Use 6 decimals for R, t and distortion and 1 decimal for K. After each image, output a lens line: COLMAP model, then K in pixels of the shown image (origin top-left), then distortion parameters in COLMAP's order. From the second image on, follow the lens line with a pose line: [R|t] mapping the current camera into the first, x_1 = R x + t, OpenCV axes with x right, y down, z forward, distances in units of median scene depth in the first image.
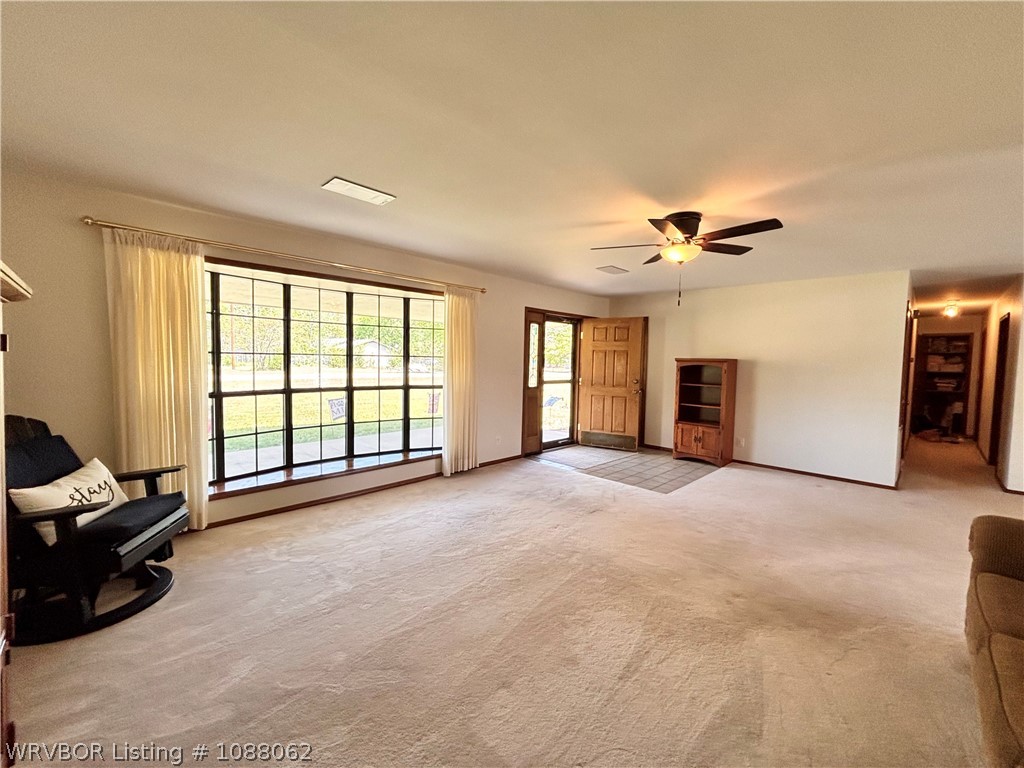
lens RADIAL K [[409.9, 0, 516.6], [0, 409.9, 388.6], [0, 0, 1]] dist [-0.008472, -0.001199]
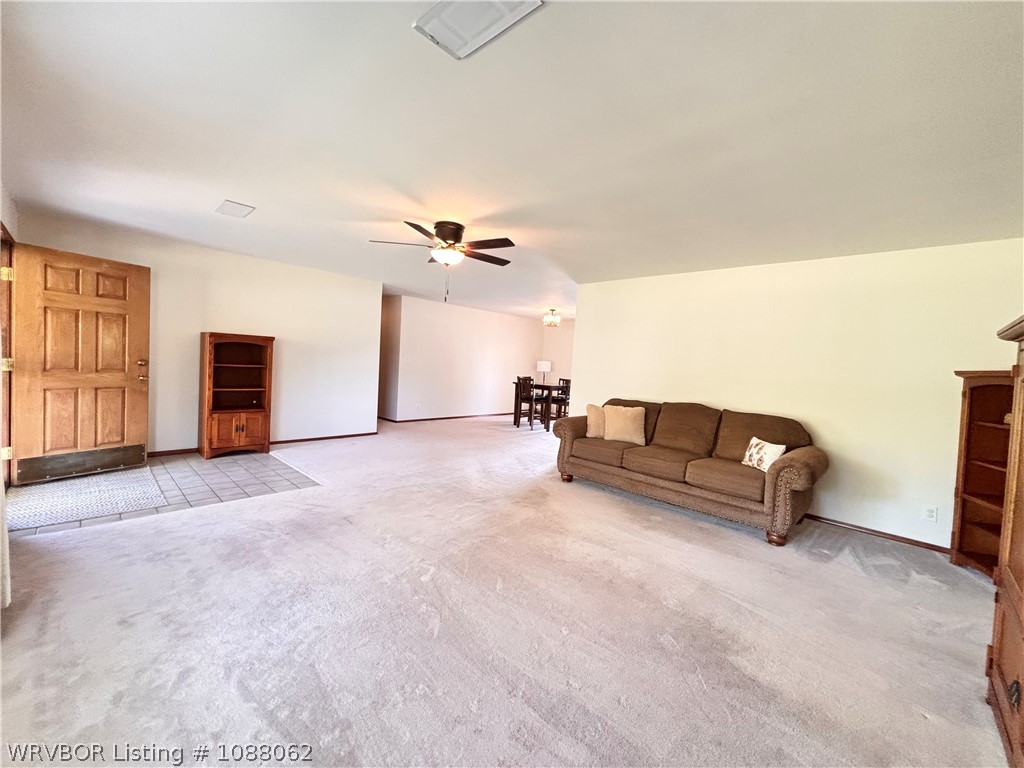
lens RADIAL K [[409.9, 0, 507.6], [0, 409.9, 390.0], [0, 0, 1]] dist [-0.008472, -0.001199]
pose [[-0.020845, -0.090394, 0.995688, -0.383362], [0.011005, 0.995823, 0.090636, -0.026009], [-0.999722, 0.012847, -0.019763, 0.410108]]
